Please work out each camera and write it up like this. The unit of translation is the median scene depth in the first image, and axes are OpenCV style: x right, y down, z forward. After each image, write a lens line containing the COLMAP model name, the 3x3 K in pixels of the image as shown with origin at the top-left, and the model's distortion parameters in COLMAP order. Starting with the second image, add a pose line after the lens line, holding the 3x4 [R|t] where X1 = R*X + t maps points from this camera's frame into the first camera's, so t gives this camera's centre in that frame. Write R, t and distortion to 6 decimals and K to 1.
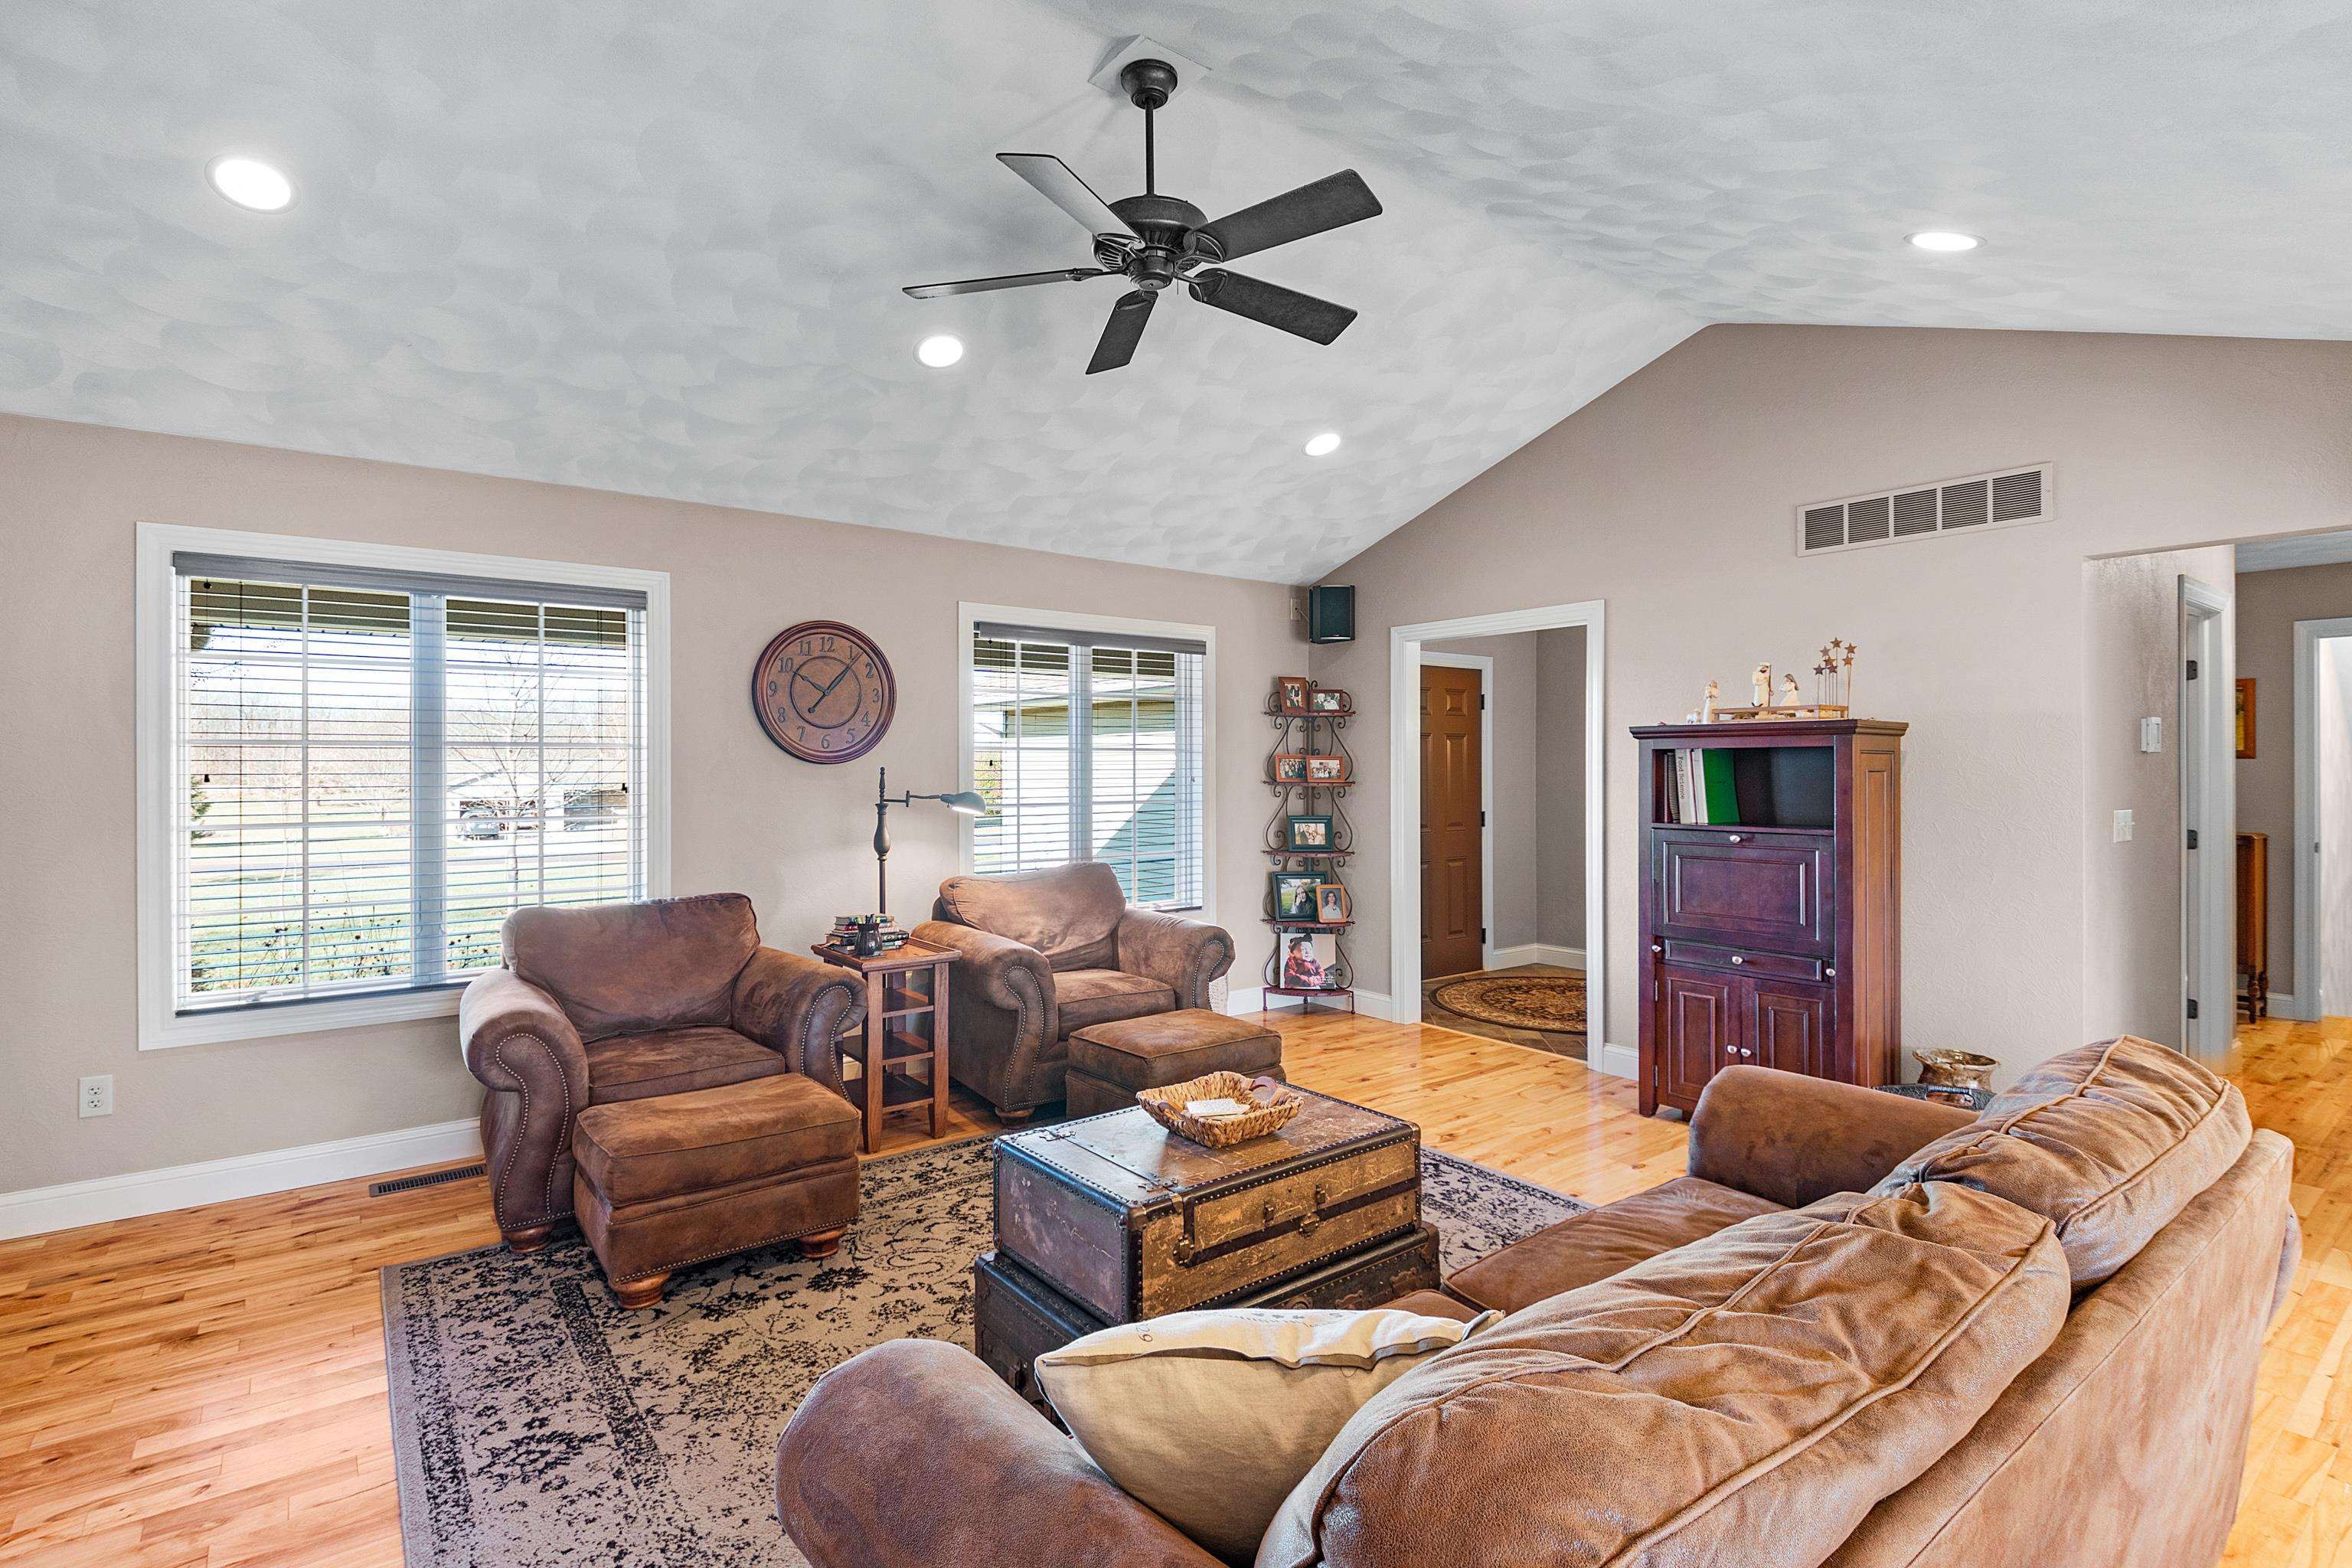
lens RADIAL K [[1105.8, 0, 1166.9], [0, 1105.8, 761.6], [0, 0, 1]] dist [0.027943, -0.020556]
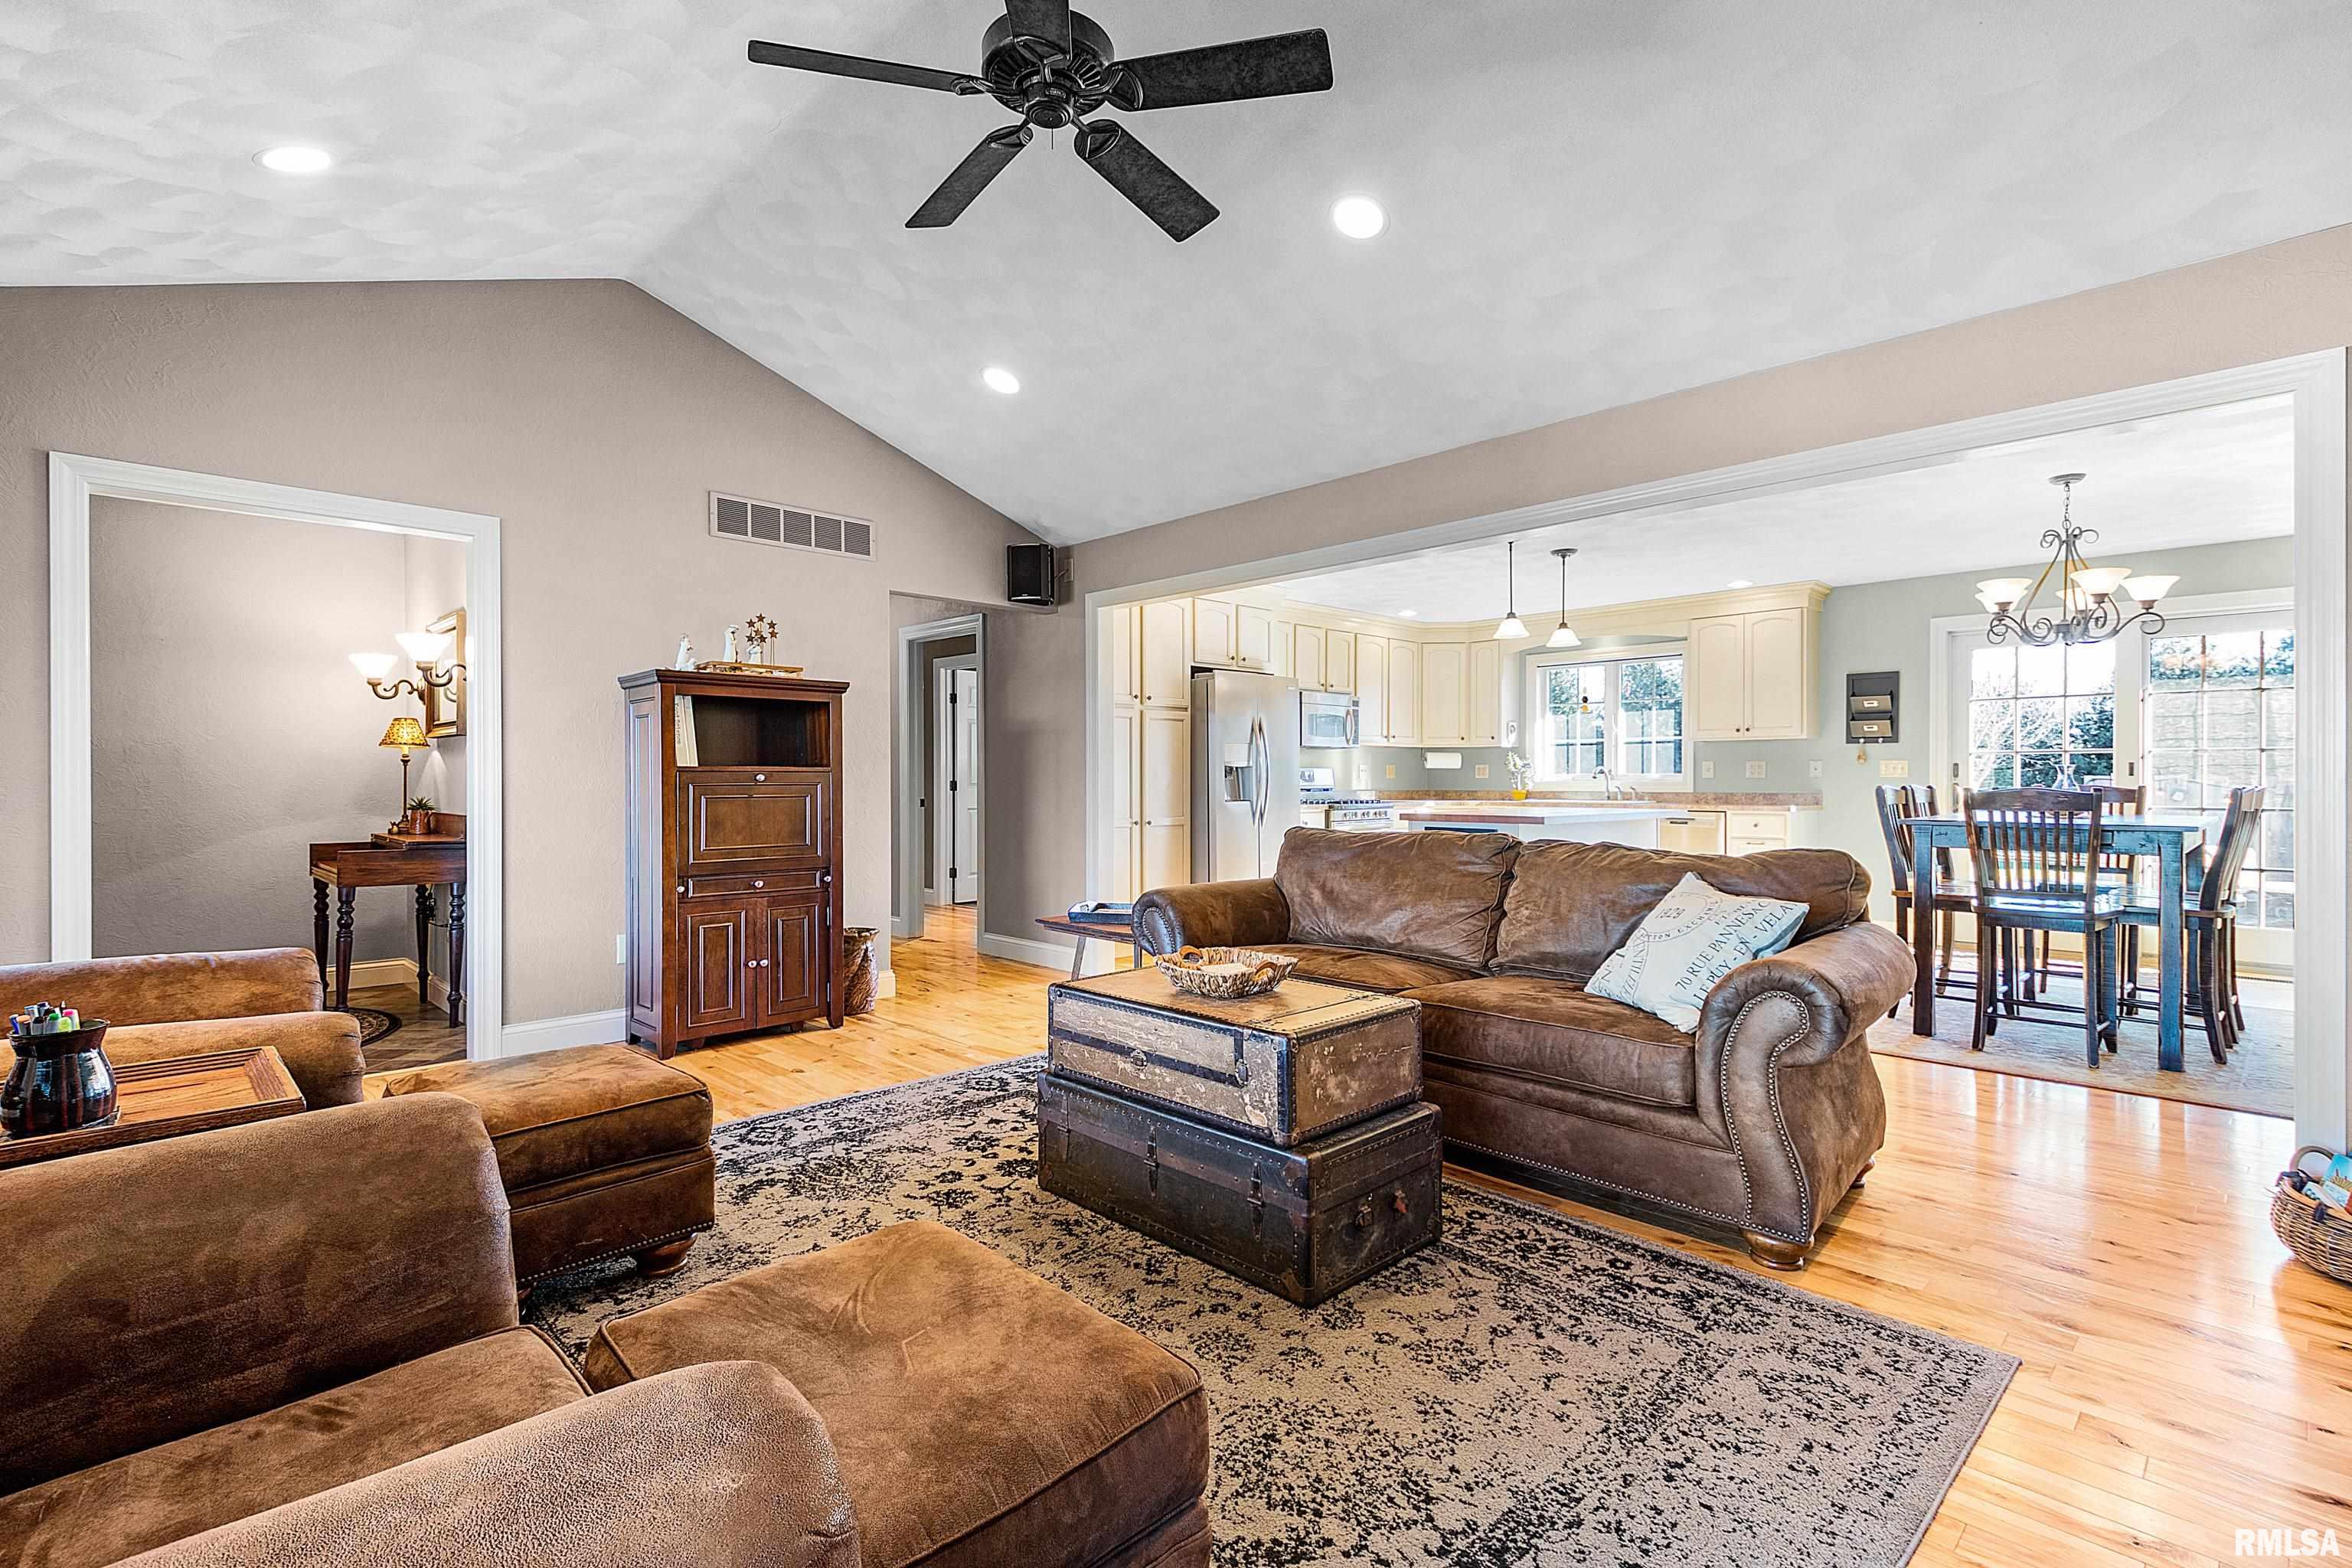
lens RADIAL K [[1077.2, 0, 1142.9], [0, 1077.2, 783.5], [0, 0, 1]] dist [0.072870, -0.057141]
pose [[-0.101004, -0.001274, 0.994885, -0.561661], [-0.005271, 0.999986, 0.000746, 0.064048], [-0.994872, -0.005168, -0.101010, 0.638589]]
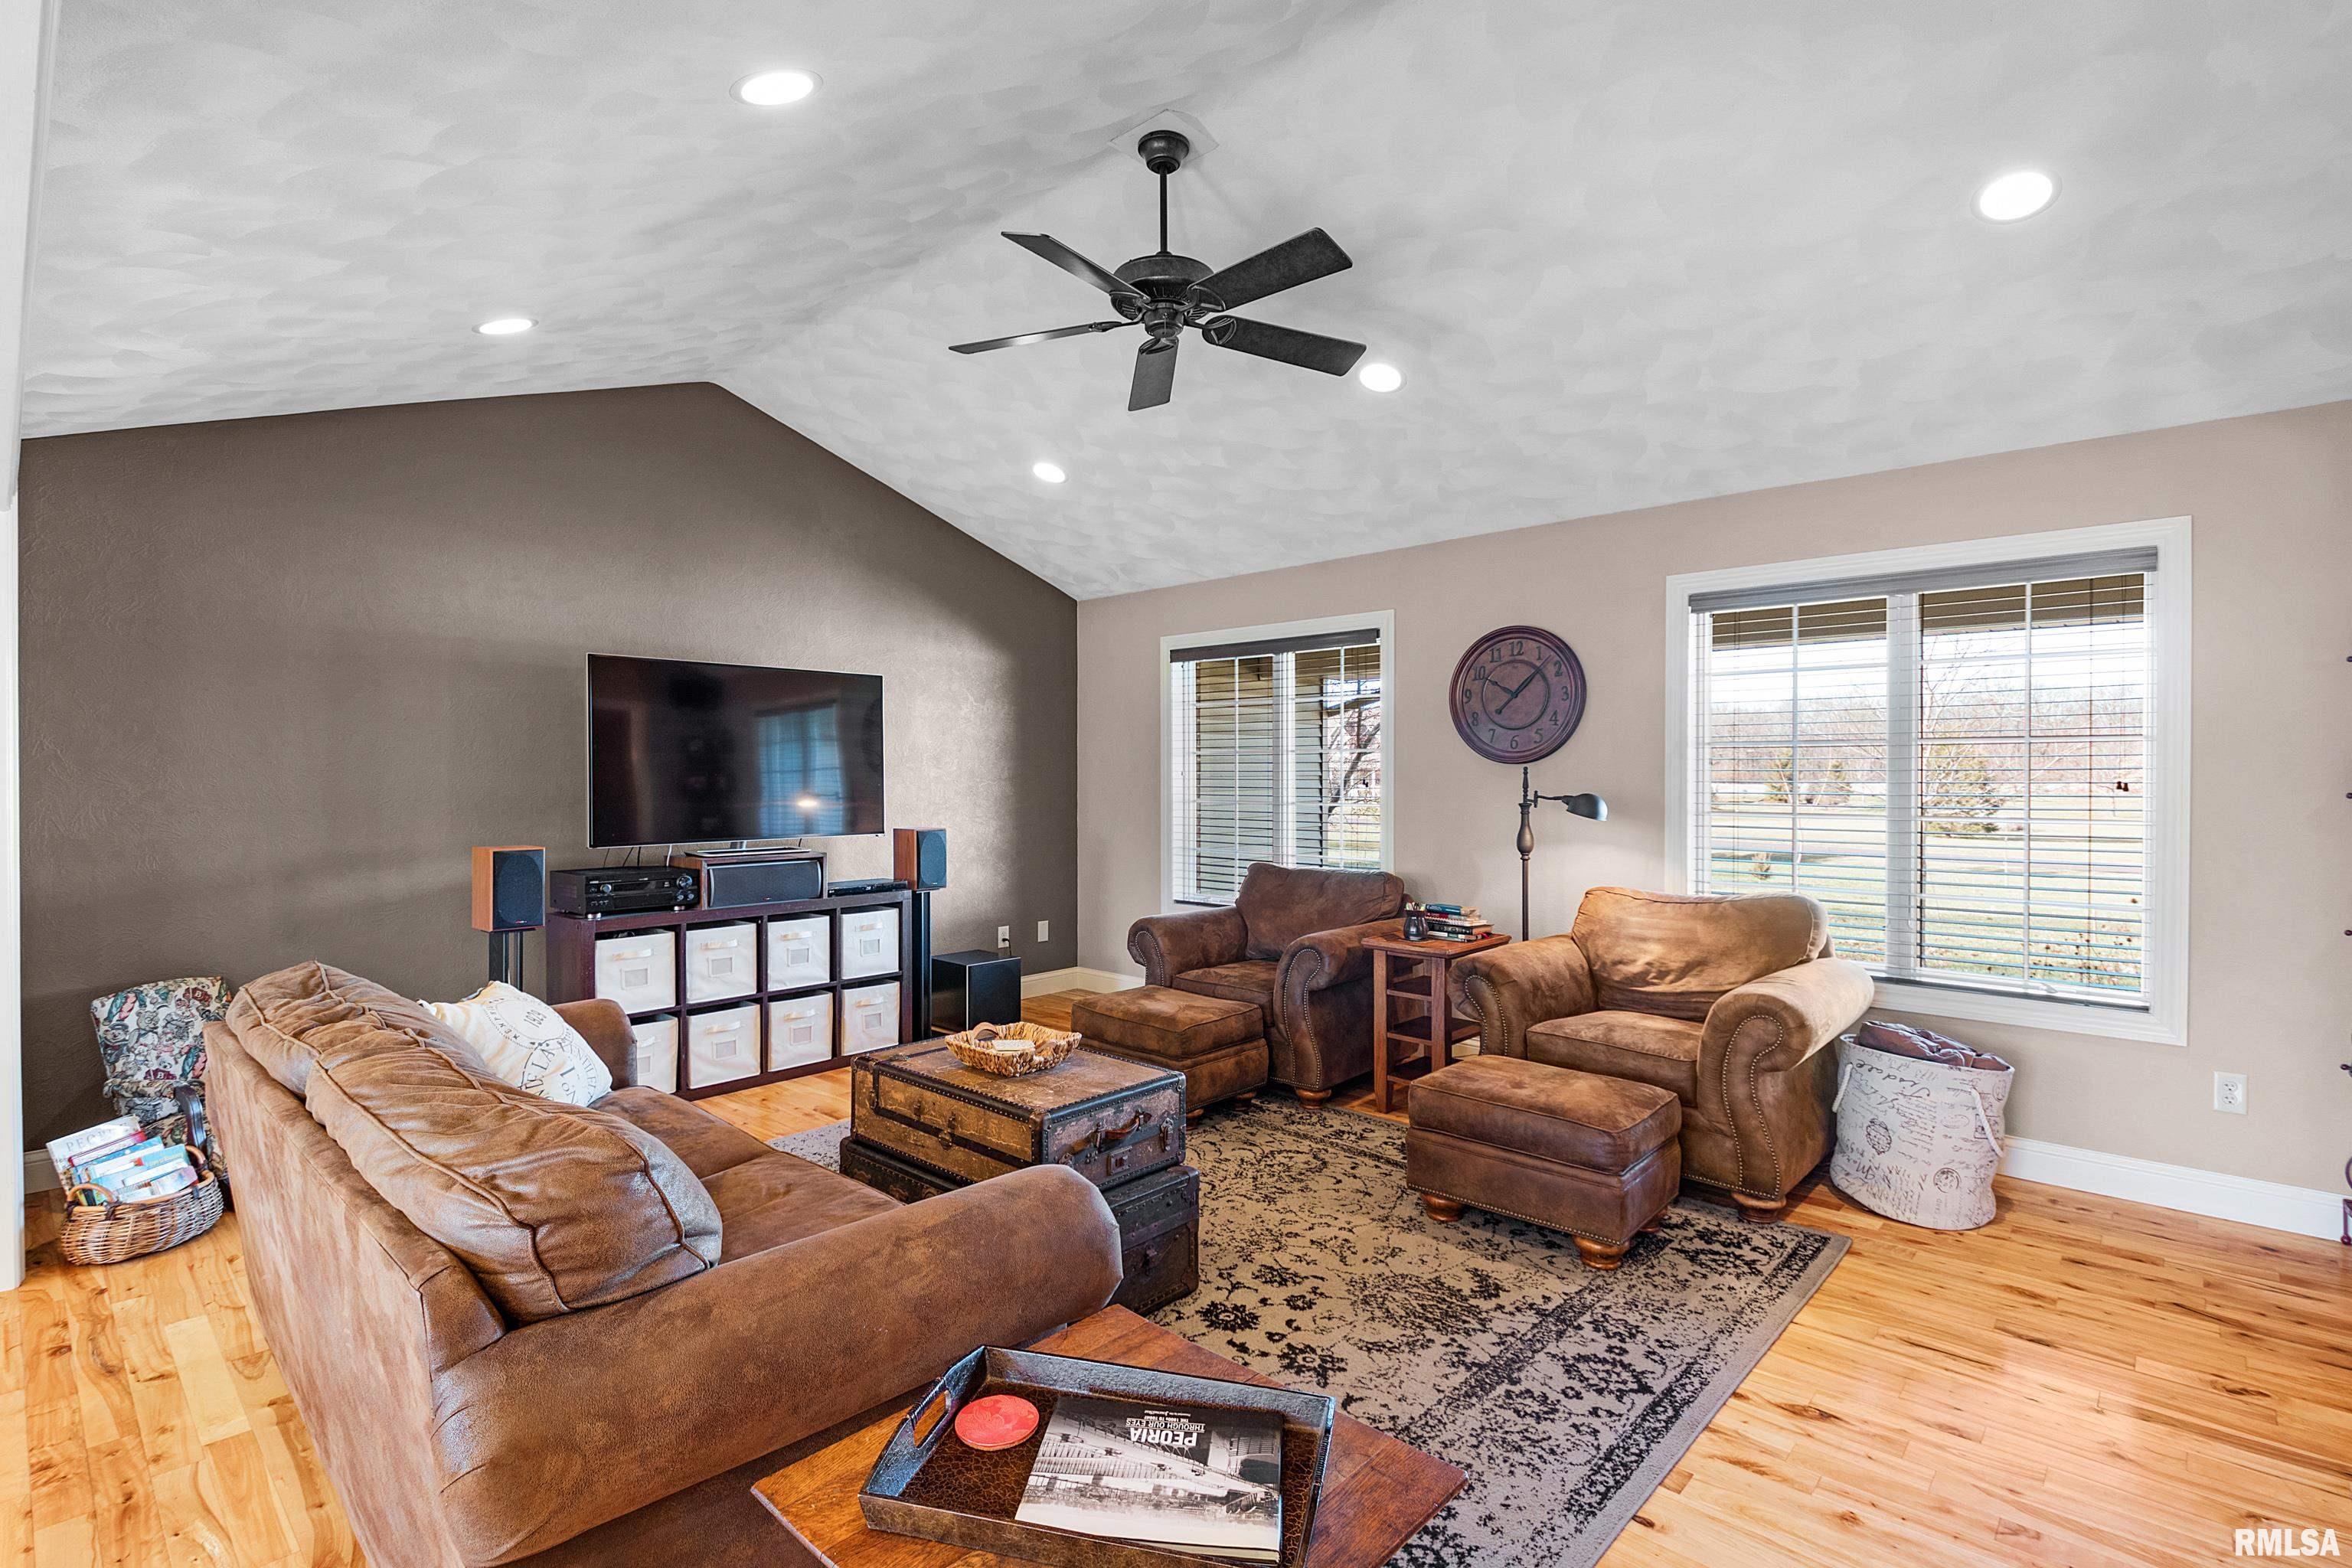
lens RADIAL K [[1101.3, 0, 1150.1], [0, 1101.3, 774.3], [0, 0, 1]] dist [0.022391, -0.021284]
pose [[0.156845, 0.007084, -0.987598, 0.677555], [0.006852, 0.999942, 0.008261, 0.001318], [0.987599, -0.008062, 0.156787, 0.511506]]
